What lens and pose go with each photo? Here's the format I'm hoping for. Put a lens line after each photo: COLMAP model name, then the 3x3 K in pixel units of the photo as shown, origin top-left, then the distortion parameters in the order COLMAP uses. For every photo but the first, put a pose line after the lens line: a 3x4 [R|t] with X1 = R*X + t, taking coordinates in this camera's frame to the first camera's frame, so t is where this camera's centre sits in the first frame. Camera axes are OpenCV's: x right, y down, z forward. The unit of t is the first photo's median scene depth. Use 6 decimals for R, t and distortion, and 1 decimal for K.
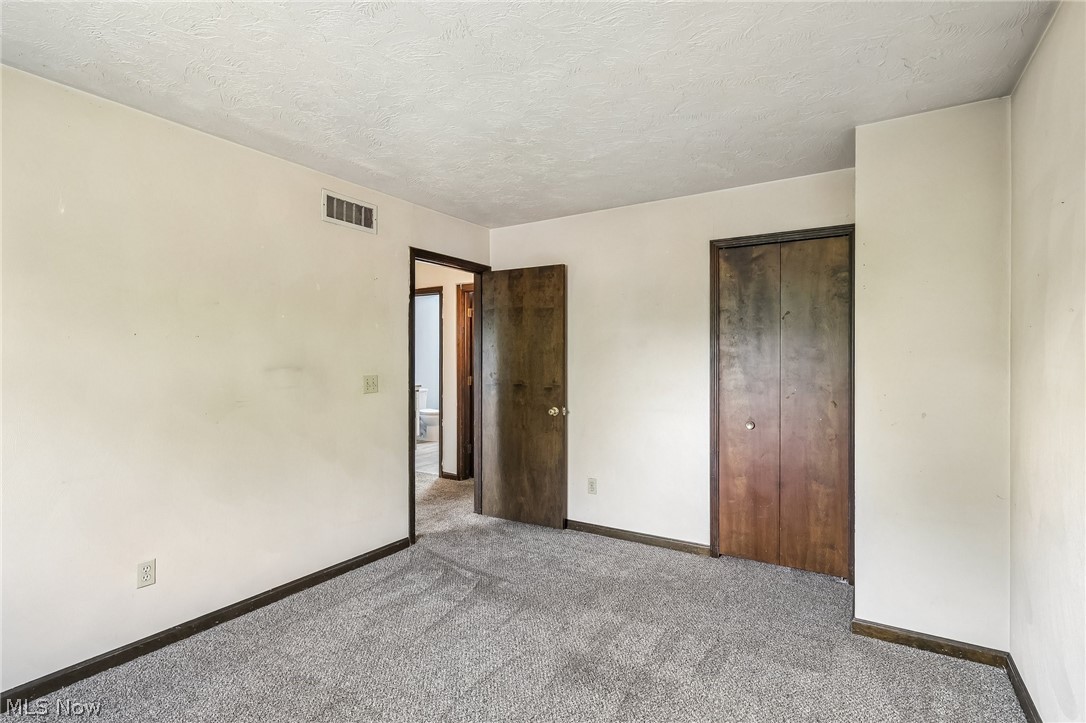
lens RADIAL K [[506.8, 0, 543.6], [0, 506.8, 358.1], [0, 0, 1]] dist [-0.002189, 0.001484]
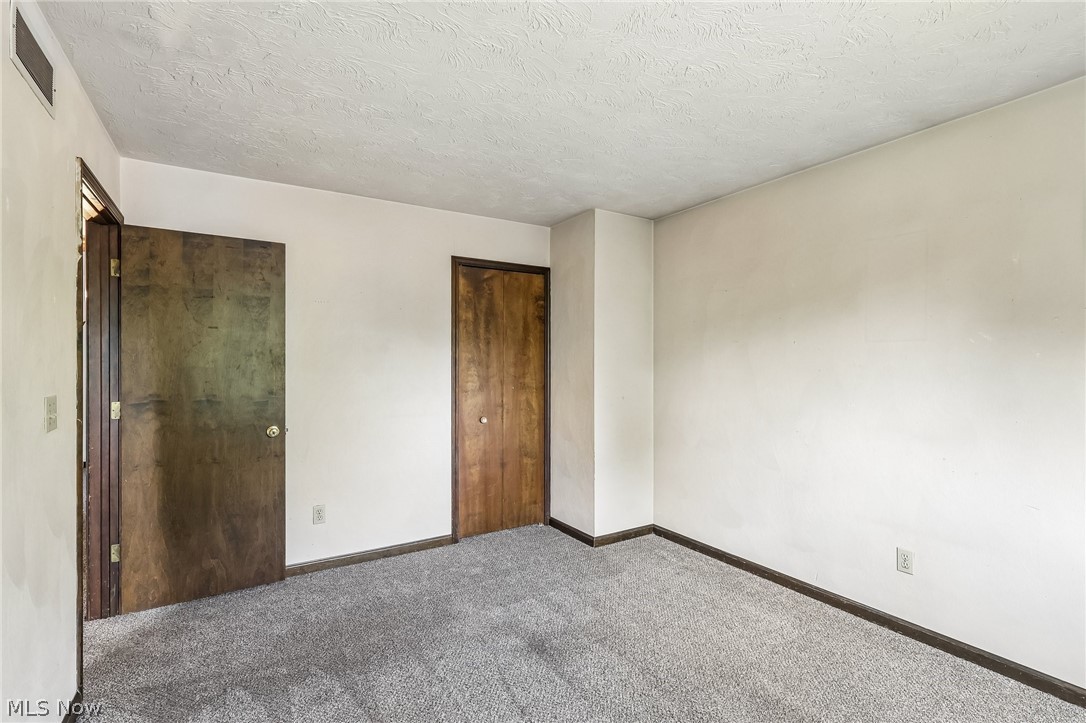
lens RADIAL K [[506.8, 0, 546.2], [0, 506.8, 360.7], [0, 0, 1]] dist [-0.002189, 0.001484]
pose [[0.449706, 0.003892, 0.893168, -0.568338], [-0.002511, 0.999992, -0.003093, -0.001903], [-0.893173, -0.000851, 0.449712, 0.330579]]
